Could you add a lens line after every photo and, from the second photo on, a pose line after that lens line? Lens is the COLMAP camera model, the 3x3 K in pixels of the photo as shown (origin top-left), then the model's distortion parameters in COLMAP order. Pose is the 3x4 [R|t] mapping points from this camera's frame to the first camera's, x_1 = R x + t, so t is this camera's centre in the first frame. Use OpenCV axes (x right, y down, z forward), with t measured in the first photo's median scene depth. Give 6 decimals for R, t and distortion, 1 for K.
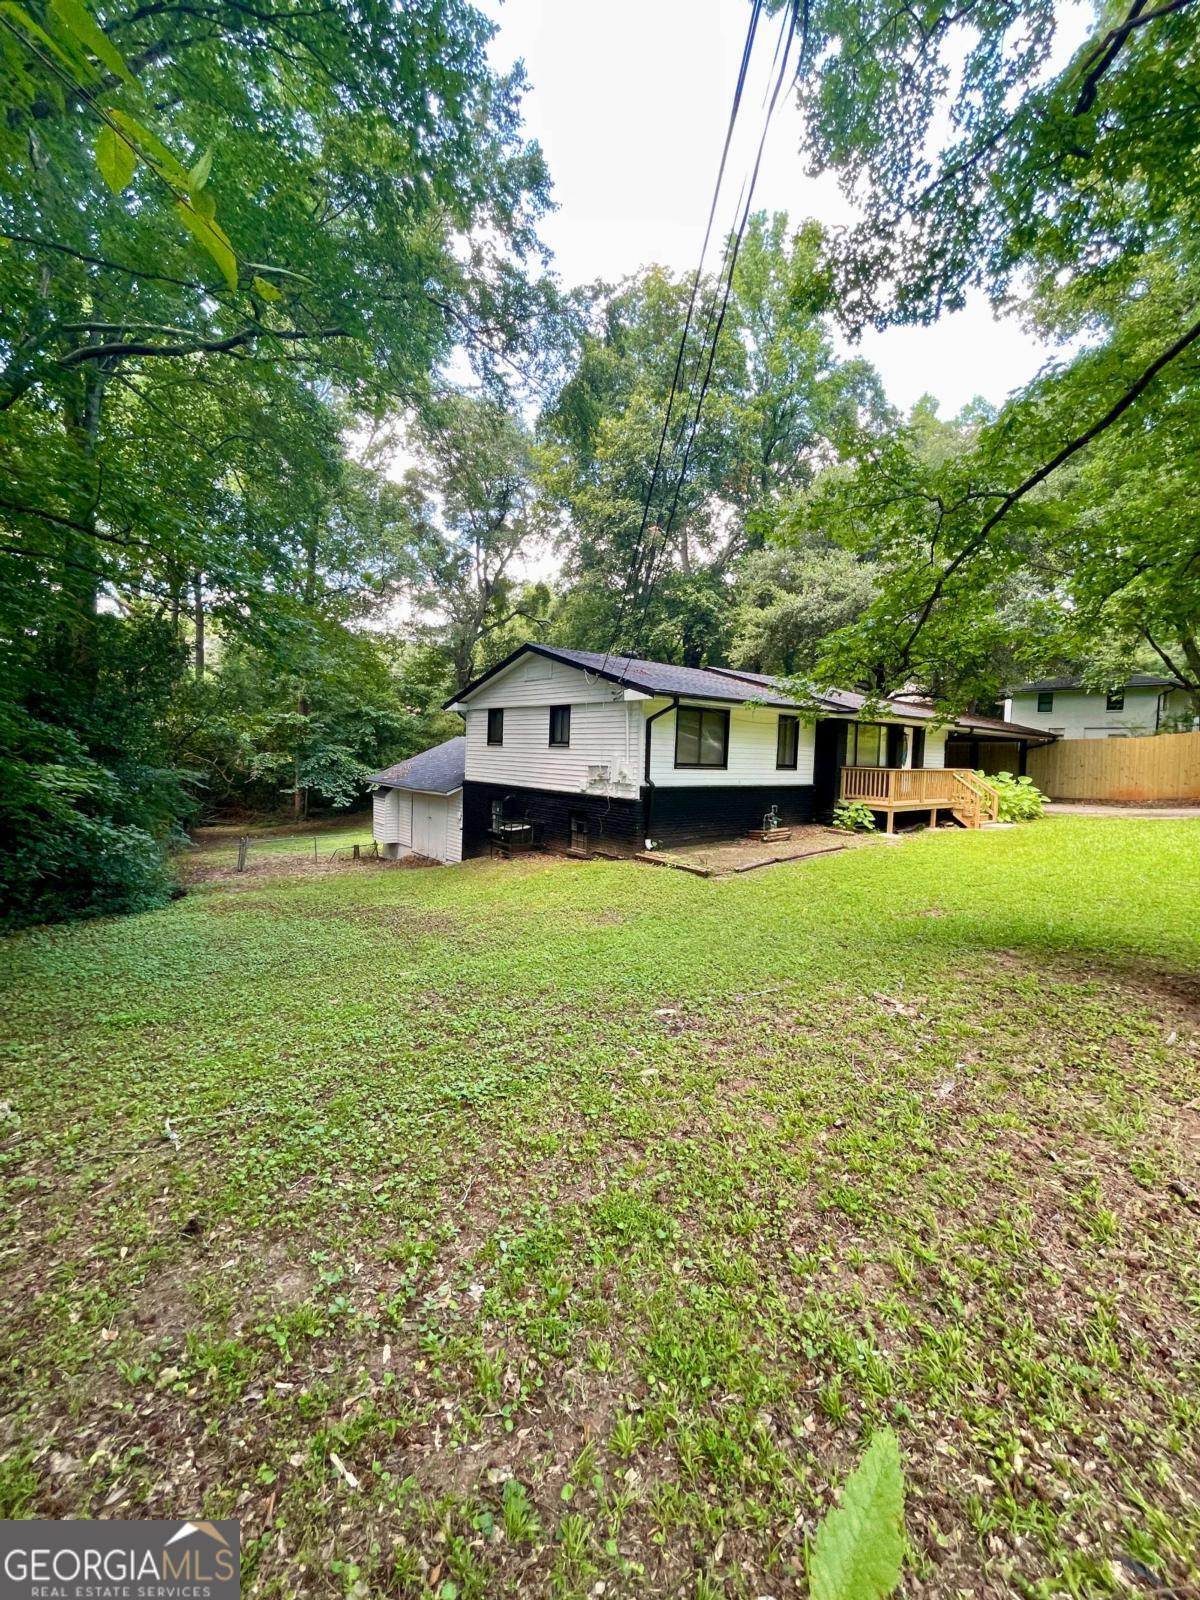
lens RADIAL K [[643.7, 0, 595.2], [0, 643.7, 802.0], [0, 0, 1]] dist [0.013056, 0.000058]
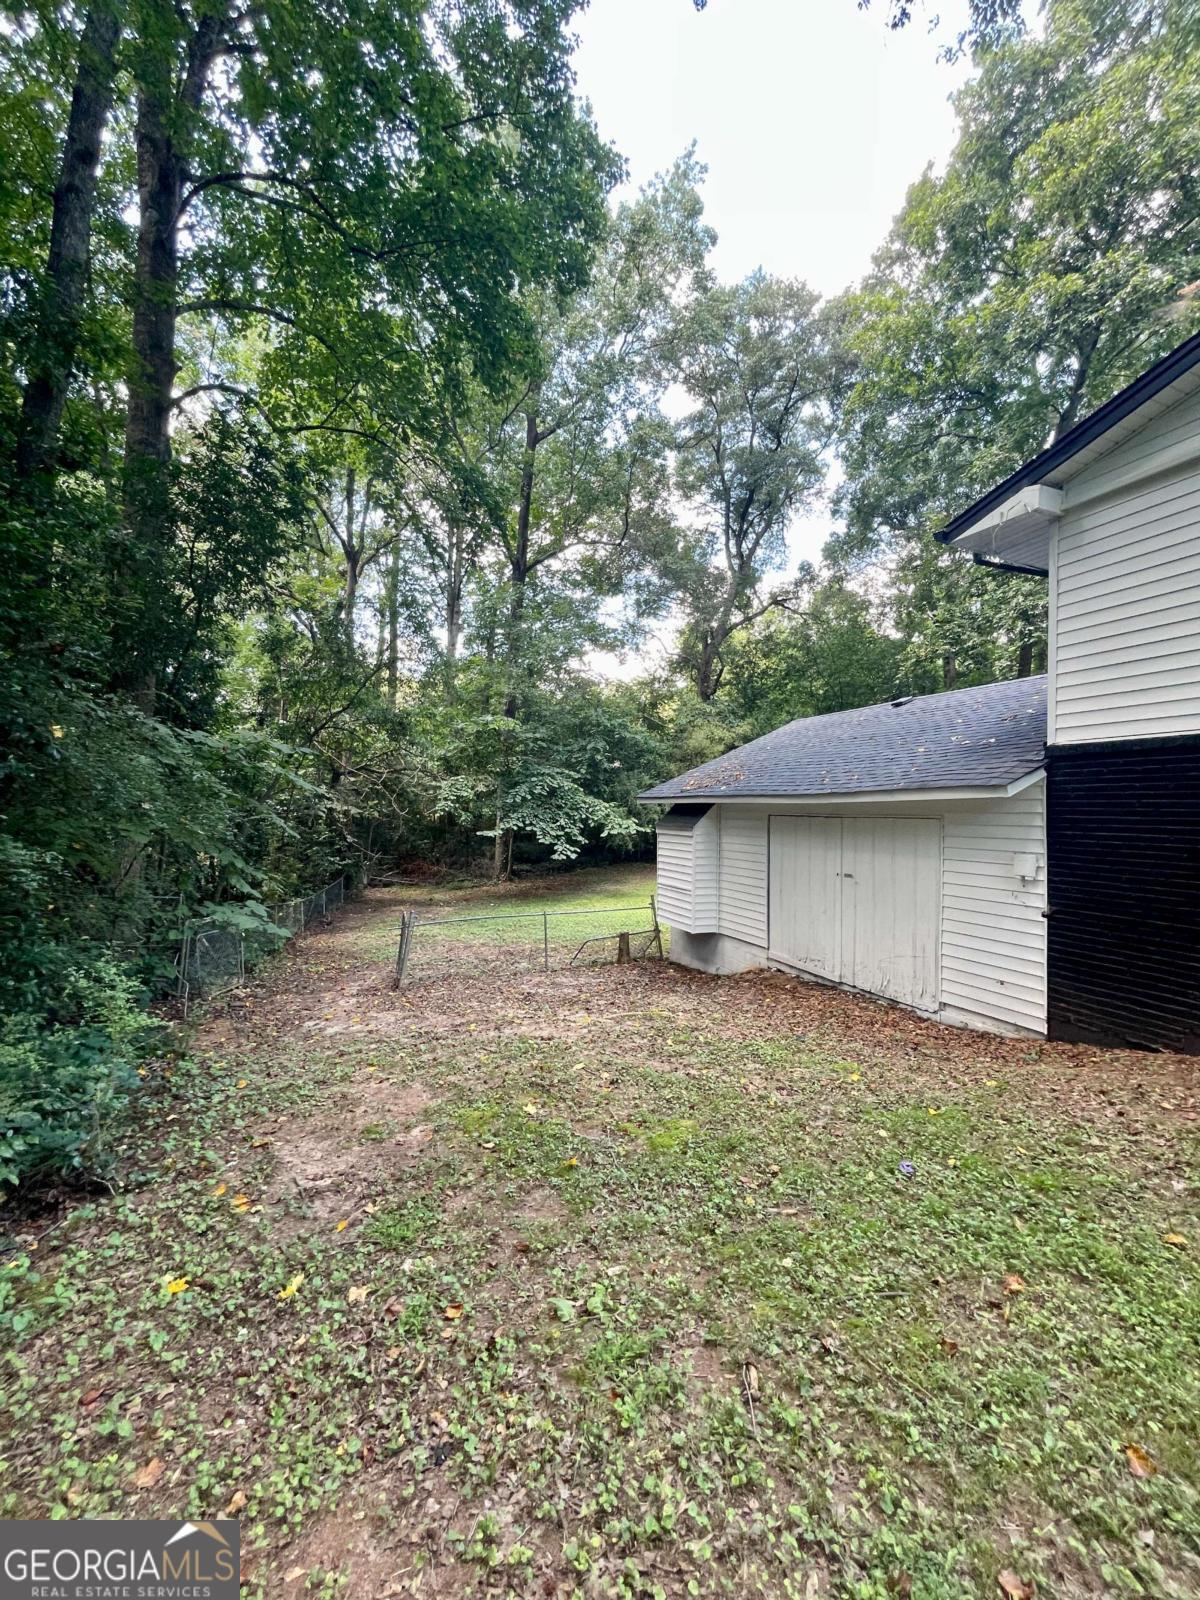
lens RADIAL K [[643.7, 0, 603.1], [0, 643.7, 802.7], [0, 0, 1]] dist [0.013056, 0.000058]
pose [[0.967317, -0.019534, -0.252816, -0.199541], [-0.005281, 0.995260, -0.097108, 0.013285], [0.253514, 0.095269, 0.962629, 0.403889]]
